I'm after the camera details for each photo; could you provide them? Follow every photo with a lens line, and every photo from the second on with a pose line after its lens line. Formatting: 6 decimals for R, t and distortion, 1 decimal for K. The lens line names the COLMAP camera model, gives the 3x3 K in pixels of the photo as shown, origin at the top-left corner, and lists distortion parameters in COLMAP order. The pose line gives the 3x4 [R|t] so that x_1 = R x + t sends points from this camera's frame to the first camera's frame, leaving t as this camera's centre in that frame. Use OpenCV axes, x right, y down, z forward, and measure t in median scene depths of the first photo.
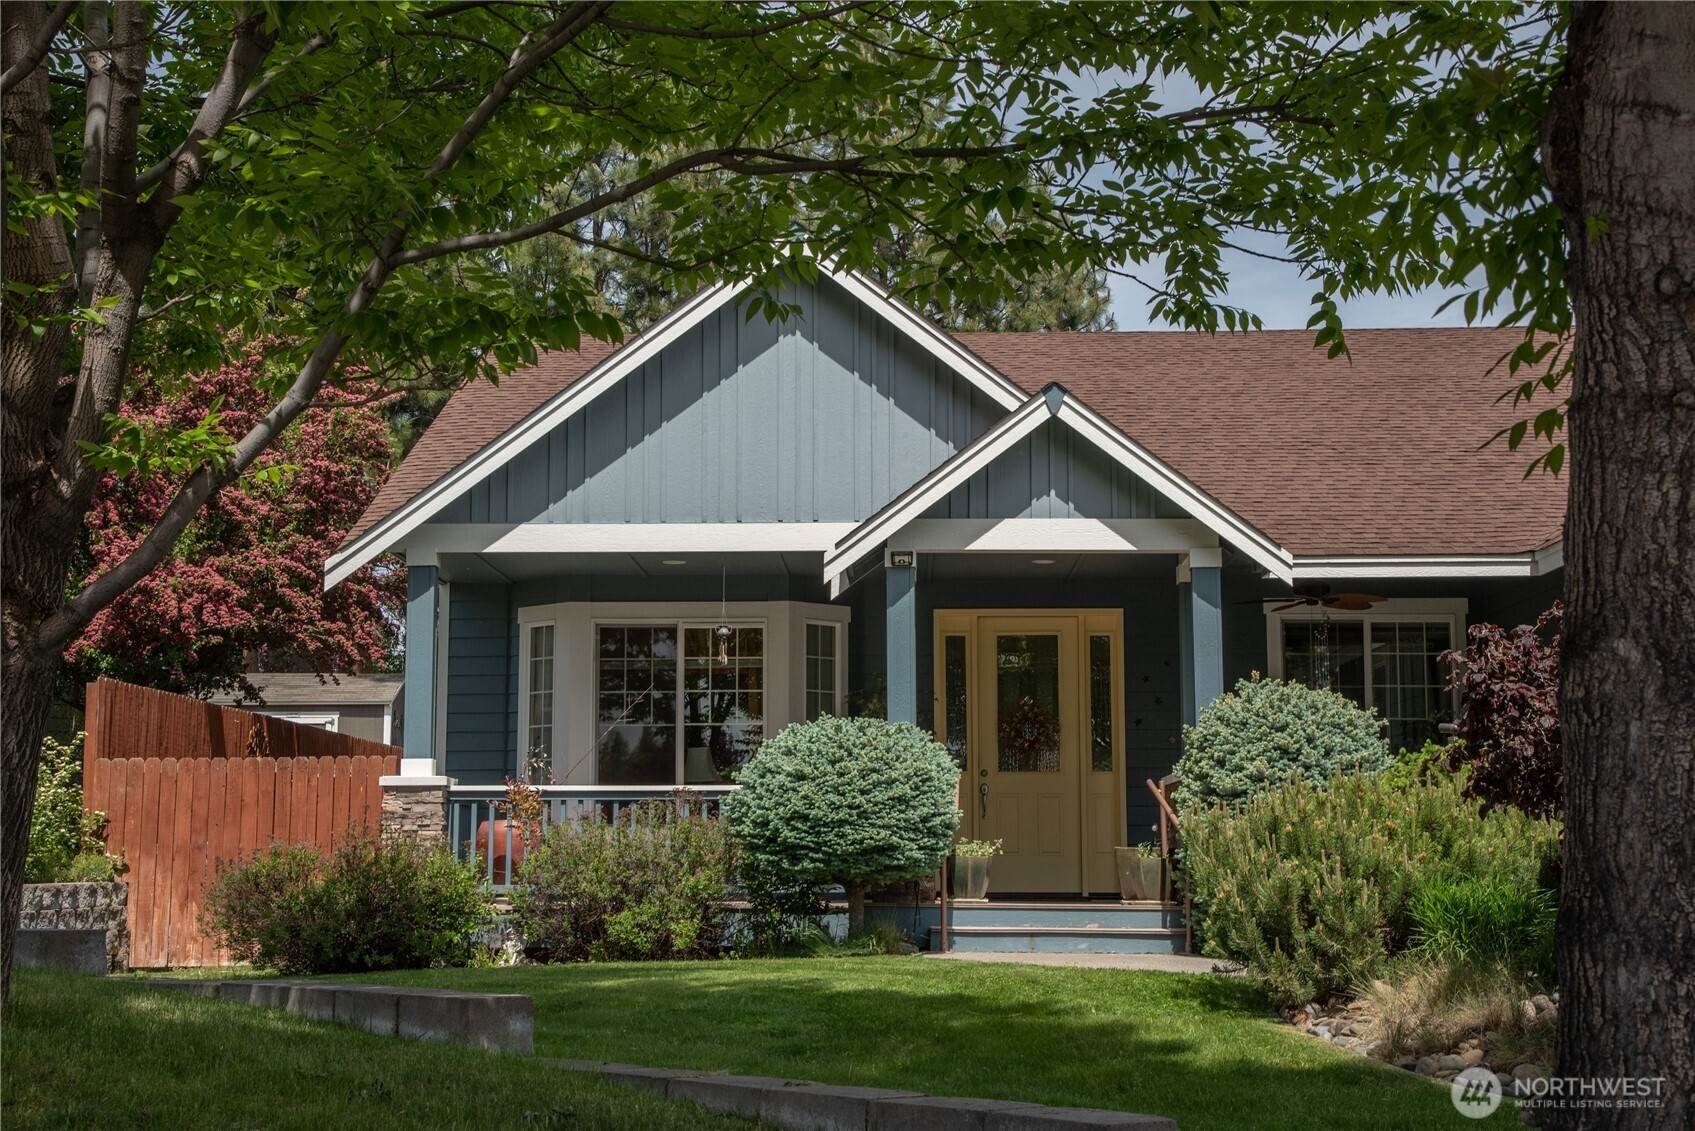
lens RADIAL K [[2444.7, 0, 847.7], [0, 2444.7, 561.9], [0, 0, 1]] dist [0.265292, 0.000000]
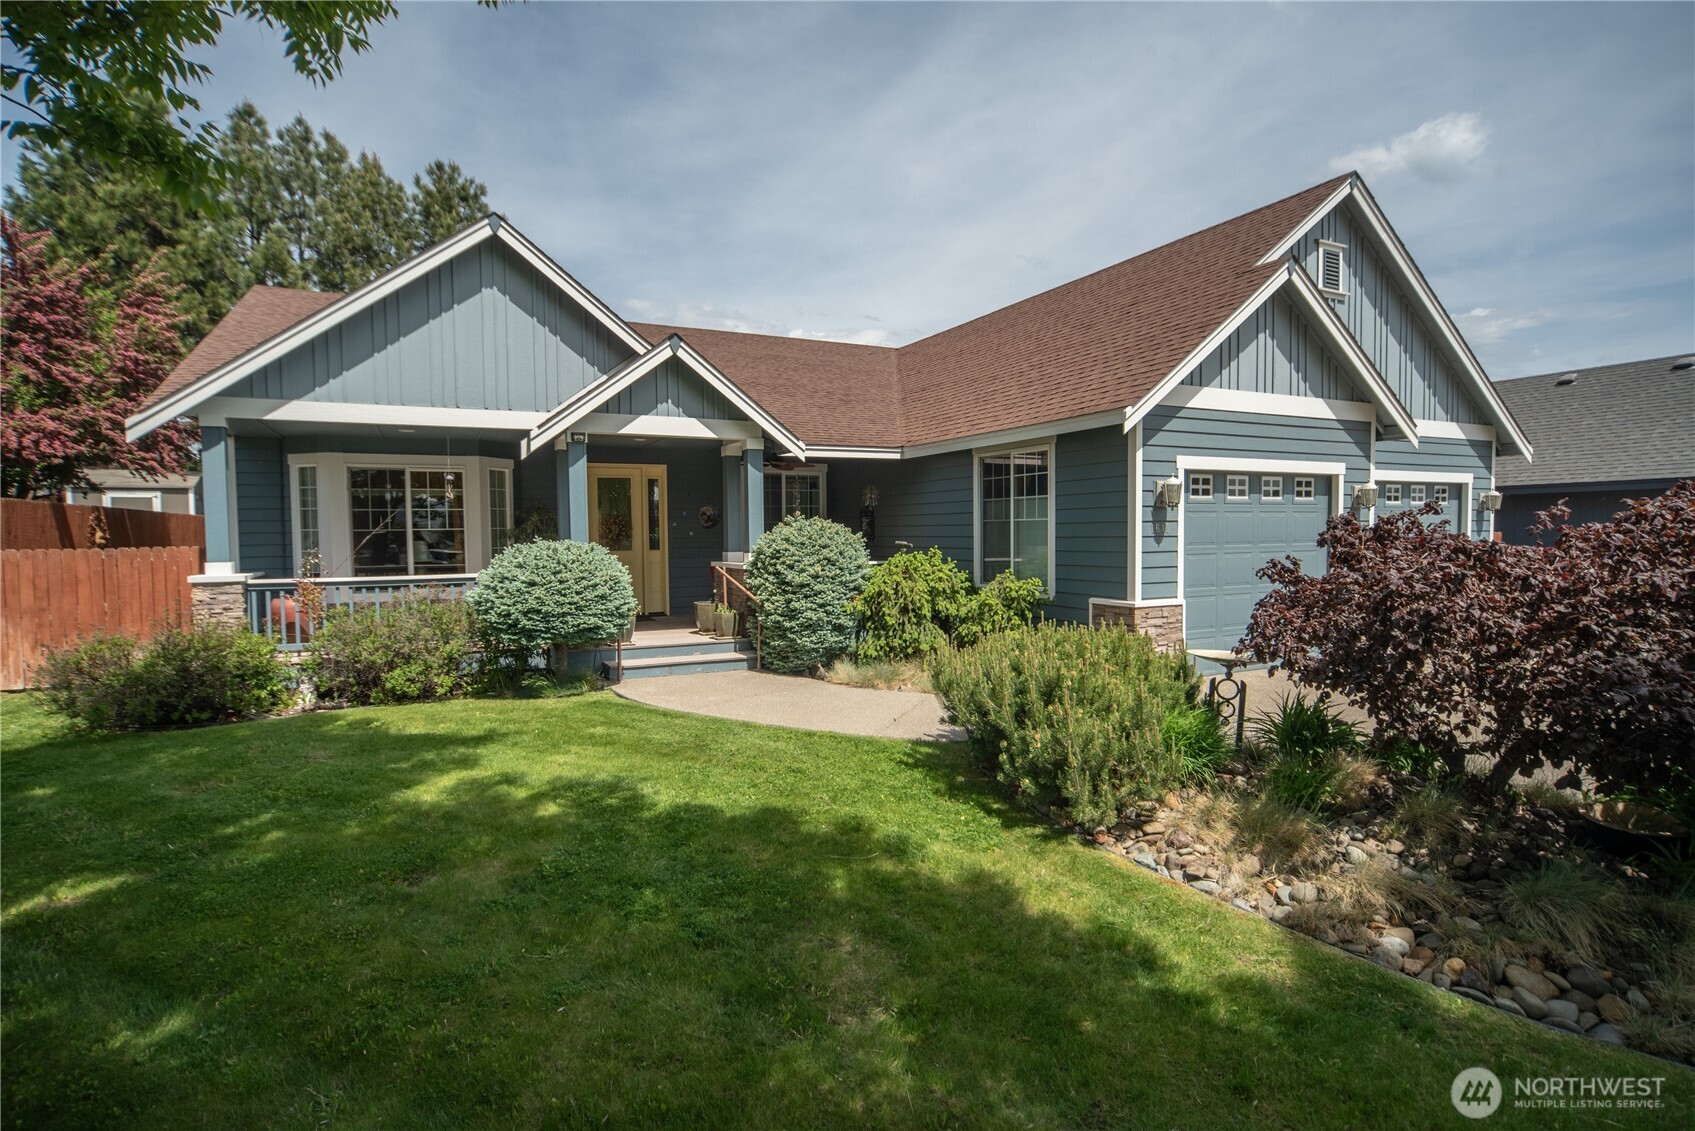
lens RADIAL K [[853.0, 0, 849.8], [0, 853.0, 569.9], [0, 0, 1]] dist [0.001170, 0.001697]
pose [[0.891519, -0.028419, 0.452091, -0.071584], [-0.044470, 0.987718, 0.149783, -0.006745], [-0.450796, -0.153639, 0.879306, 0.395605]]
